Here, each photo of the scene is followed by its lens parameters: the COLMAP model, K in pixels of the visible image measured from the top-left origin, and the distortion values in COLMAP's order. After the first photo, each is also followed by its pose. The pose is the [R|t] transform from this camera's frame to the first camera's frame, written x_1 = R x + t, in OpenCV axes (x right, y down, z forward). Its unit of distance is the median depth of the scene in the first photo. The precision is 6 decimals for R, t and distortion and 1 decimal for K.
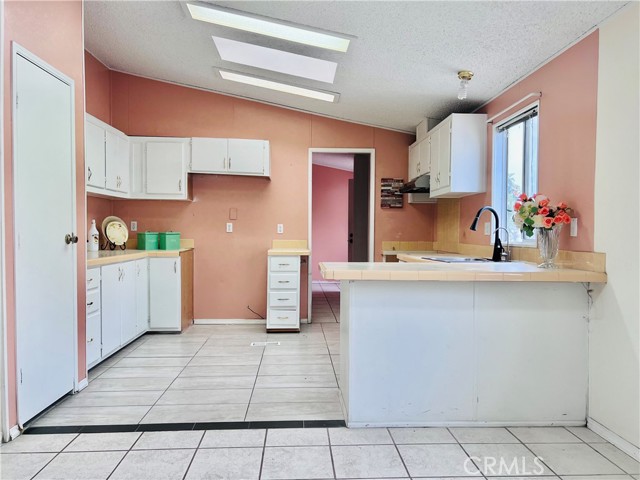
lens RADIAL K [[480.2, 0, 321.3], [0, 480.2, 239.9], [0, 0, 1]] dist [0.062295, -0.066825]
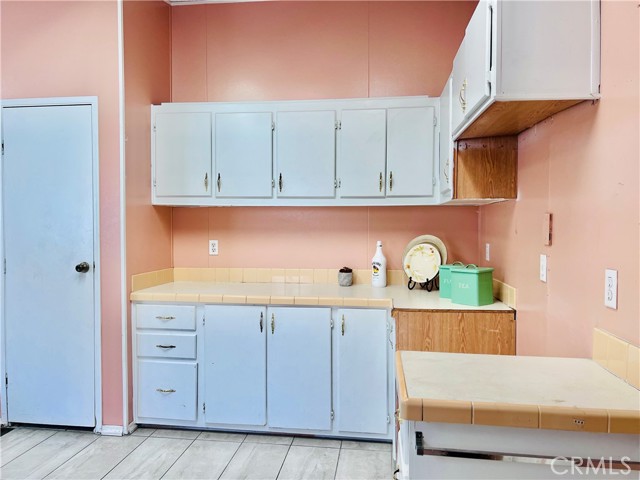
lens RADIAL K [[480.2, 0, 320.4], [0, 480.2, 240.0], [0, 0, 1]] dist [0.062295, -0.066825]
pose [[-0.171665, 0.024078, -0.984861, 0.265826], [-0.023140, 0.999327, 0.028465, -0.073823], [0.984884, 0.027677, -0.170992, 1.271427]]
